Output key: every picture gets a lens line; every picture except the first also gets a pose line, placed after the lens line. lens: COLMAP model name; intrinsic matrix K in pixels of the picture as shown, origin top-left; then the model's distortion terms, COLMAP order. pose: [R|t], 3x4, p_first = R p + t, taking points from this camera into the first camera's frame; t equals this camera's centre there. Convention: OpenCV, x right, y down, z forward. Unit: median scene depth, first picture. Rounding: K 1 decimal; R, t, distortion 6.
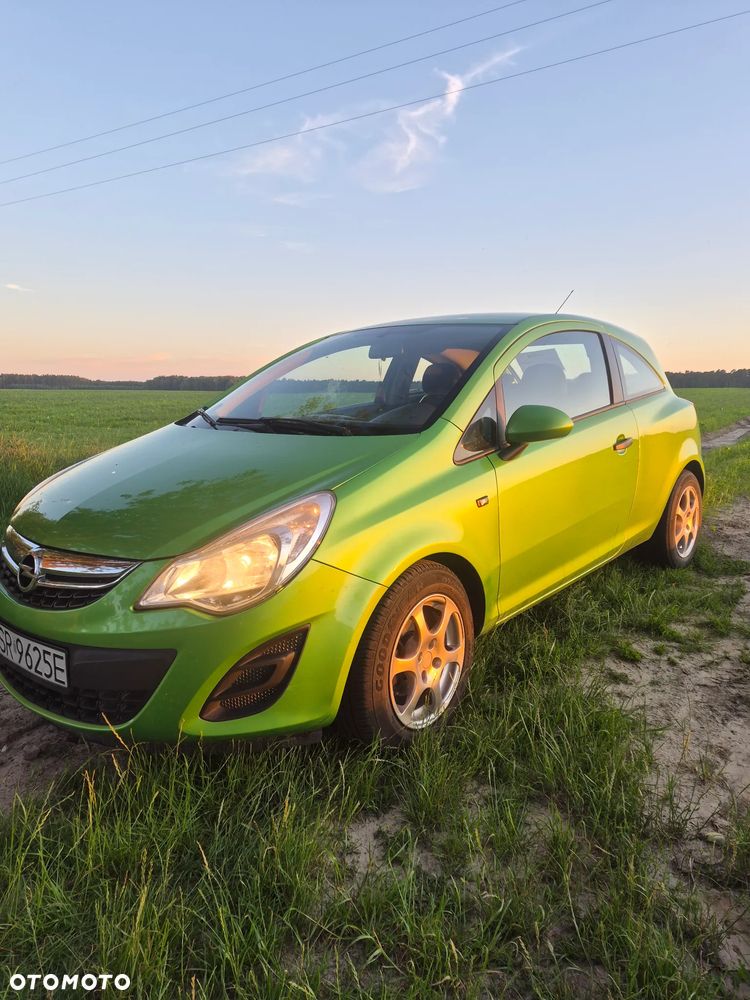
lens RADIAL K [[691.7, 0, 389.6], [0, 691.7, 493.2], [0, 0, 1]] dist [0.044373, -0.004267]
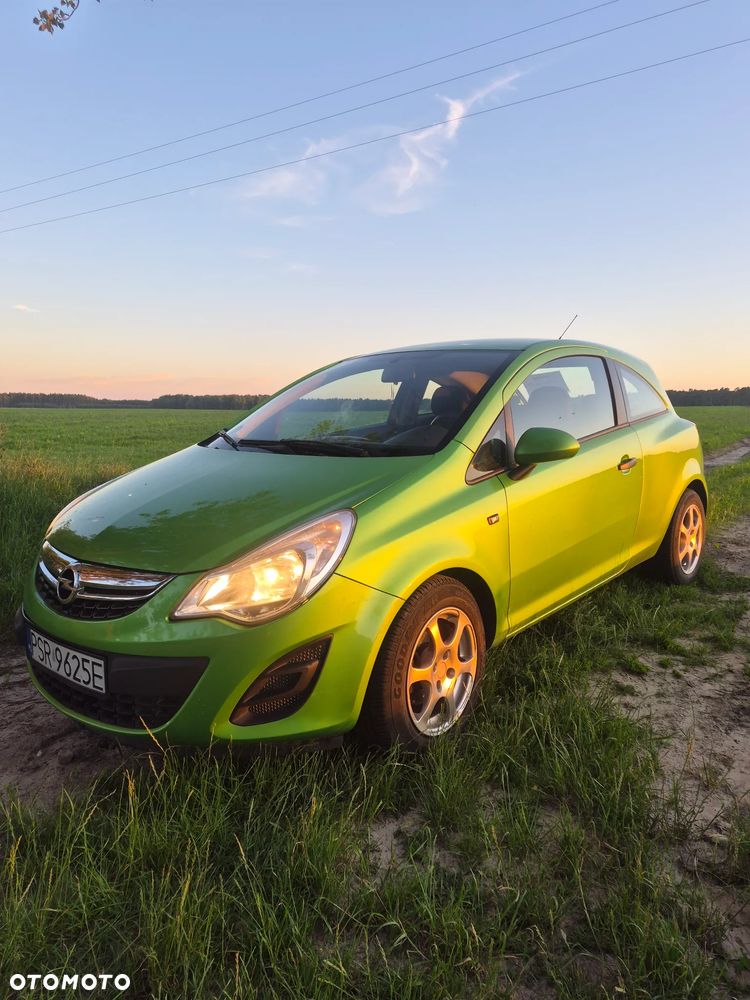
lens RADIAL K [[692.1, 0, 386.5], [0, 692.1, 492.4], [0, 0, 1]] dist [0.036471, 0.001856]
pose [[0.999953, 0.000093, -0.009660, -0.018814], [-0.000355, 0.999632, -0.027136, 0.000457], [0.009654, 0.027139, 0.999585, -0.054877]]
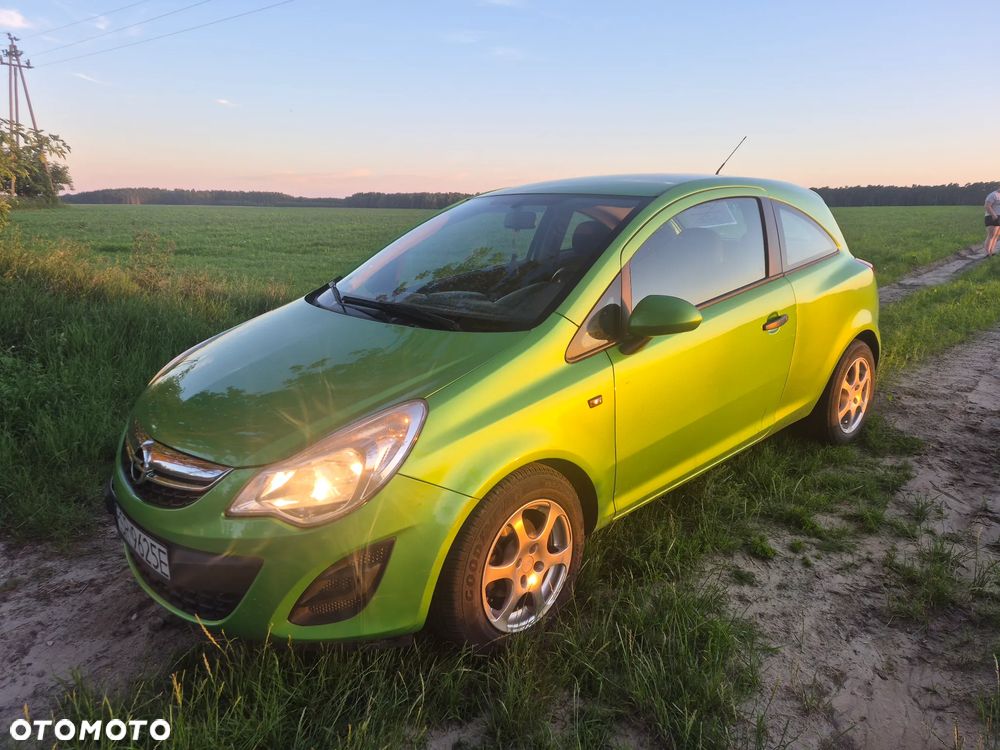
lens RADIAL K [[692.1, 0, 500.0], [0, 692.1, 375.0], [0, 0, 1]] dist [0.036471, 0.001856]
pose [[0.992893, 0.031298, -0.114825, 0.117189], [-0.021045, 0.995769, 0.089446, -0.112260], [0.117139, -0.086393, 0.989351, 0.042671]]
